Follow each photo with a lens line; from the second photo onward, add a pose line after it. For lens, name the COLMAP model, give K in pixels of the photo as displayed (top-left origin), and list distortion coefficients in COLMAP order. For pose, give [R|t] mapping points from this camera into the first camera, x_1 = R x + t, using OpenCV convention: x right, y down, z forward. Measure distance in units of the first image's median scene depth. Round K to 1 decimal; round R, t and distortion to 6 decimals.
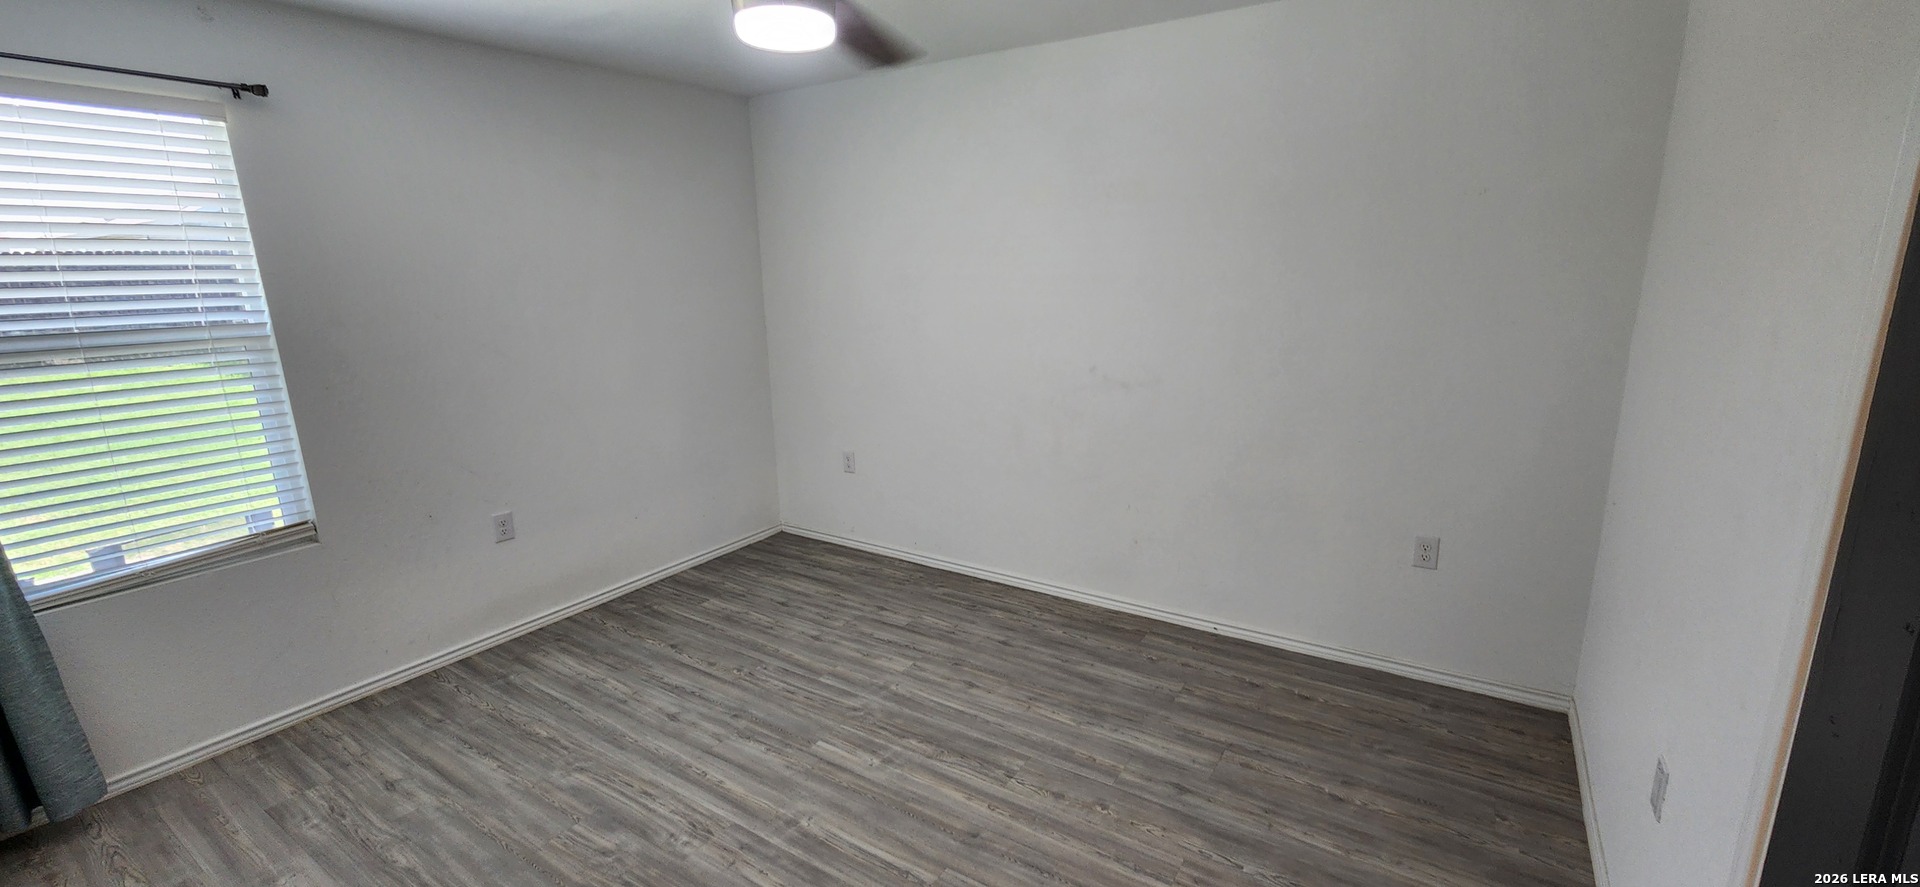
lens RADIAL K [[781.8, 0, 969.5], [0, 781.8, 442.9], [0, 0, 1]] dist [-0.000617, -0.000720]
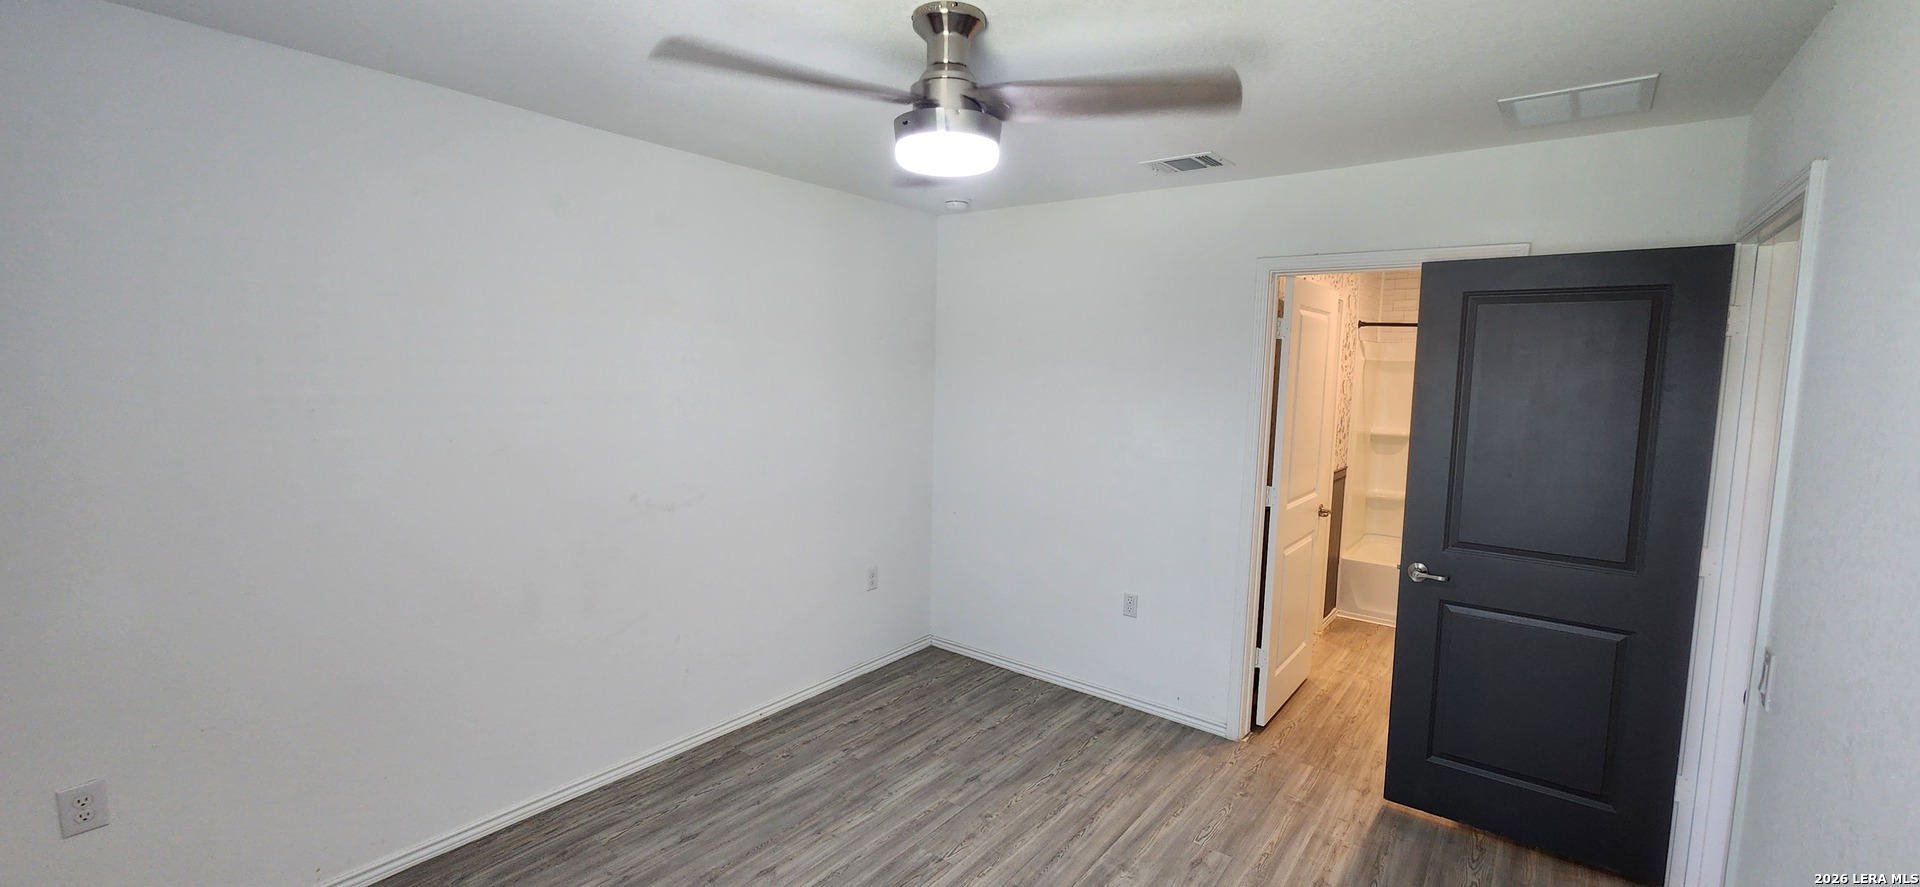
lens RADIAL K [[781.8, 0, 969.5], [0, 781.8, 442.9], [0, 0, 1]] dist [-0.000617, -0.000720]
pose [[0.070720, -0.079193, 0.994348, -0.846026], [0.200309, 0.977665, 0.063618, -0.165857], [-0.977177, 0.194678, 0.085004, 0.670727]]
